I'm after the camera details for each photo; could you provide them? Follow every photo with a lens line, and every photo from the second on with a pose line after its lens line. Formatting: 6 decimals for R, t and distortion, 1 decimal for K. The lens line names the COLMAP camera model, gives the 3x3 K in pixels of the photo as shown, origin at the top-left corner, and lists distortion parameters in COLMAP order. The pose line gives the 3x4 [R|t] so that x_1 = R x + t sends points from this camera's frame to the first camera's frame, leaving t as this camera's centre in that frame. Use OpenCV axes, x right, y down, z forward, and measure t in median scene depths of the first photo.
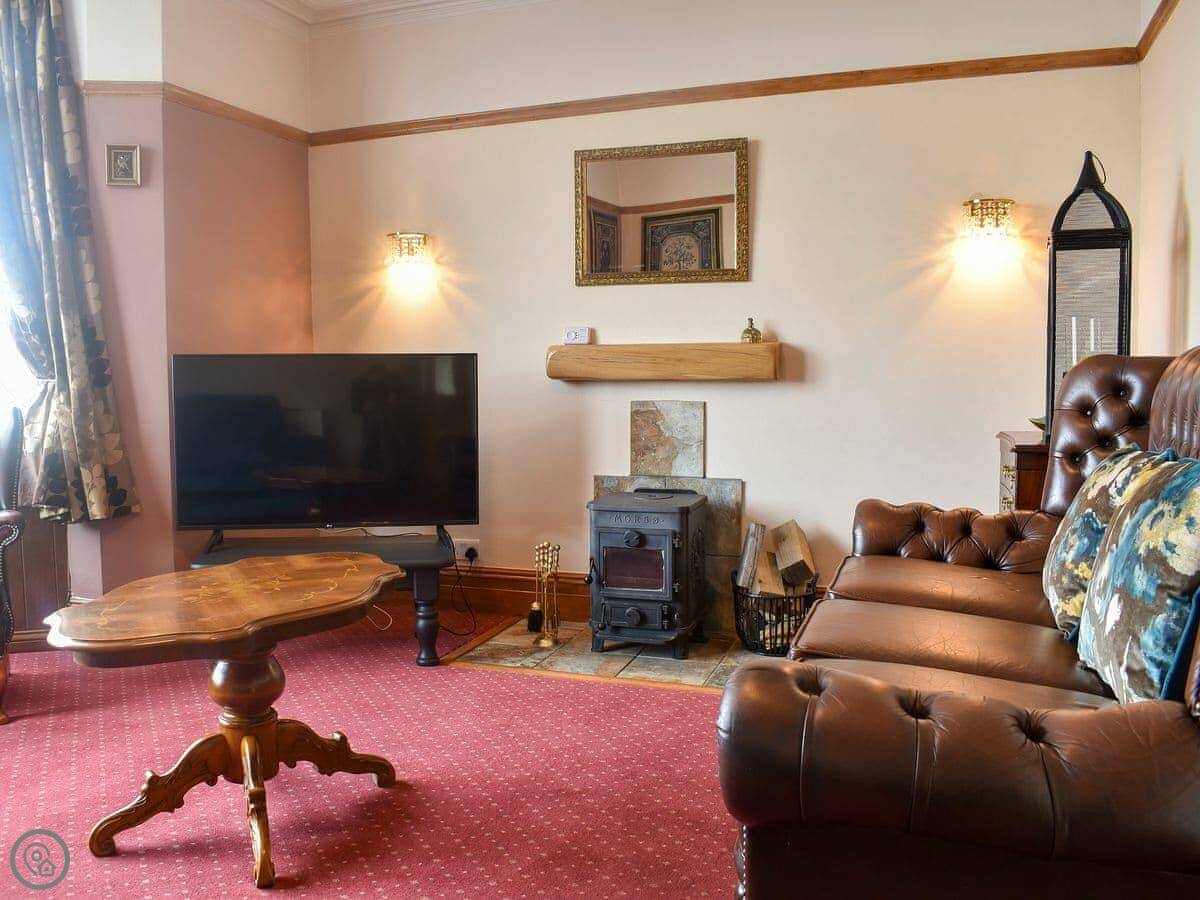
lens RADIAL K [[1158.2, 0, 600.0], [0, 1158.2, 450.0], [0, 0, 1]] dist [-0.083866, 0.006270]
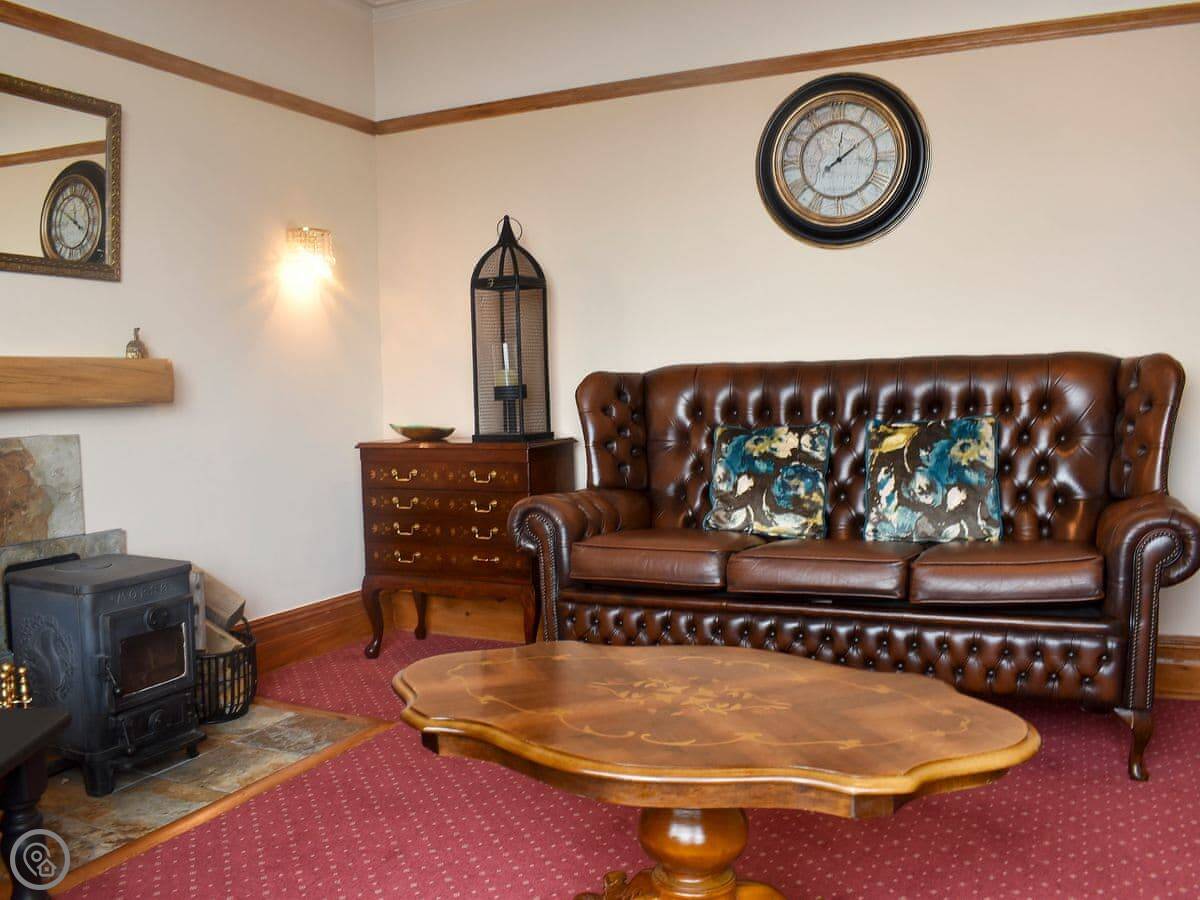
lens RADIAL K [[1059.0, 0, 595.9], [0, 1059.0, 451.2], [0, 0, 1]] dist [-0.007332, -0.005293]
pose [[0.070854, -0.058569, 0.995766, -0.569495], [0.091948, 0.994408, 0.051947, -0.035301], [-0.993240, 0.087878, 0.075843, 0.604170]]
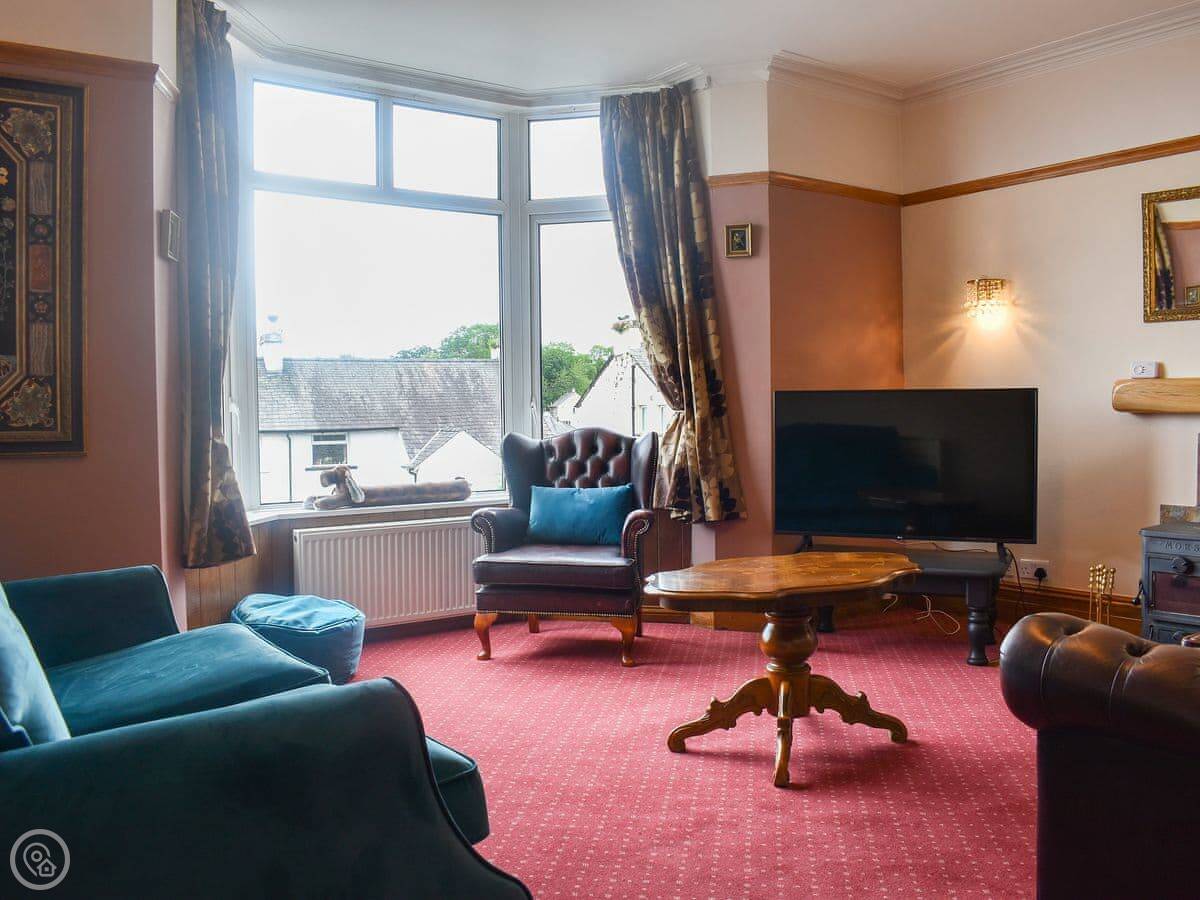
lens RADIAL K [[1059.0, 0, 595.9], [0, 1059.0, 451.2], [0, 0, 1]] dist [-0.007332, -0.005293]
pose [[0.852494, 0.020023, -0.522354, 0.069105], [-0.031984, 0.999392, -0.013890, 0.003970], [0.521758, 0.028548, 0.852616, -0.082531]]
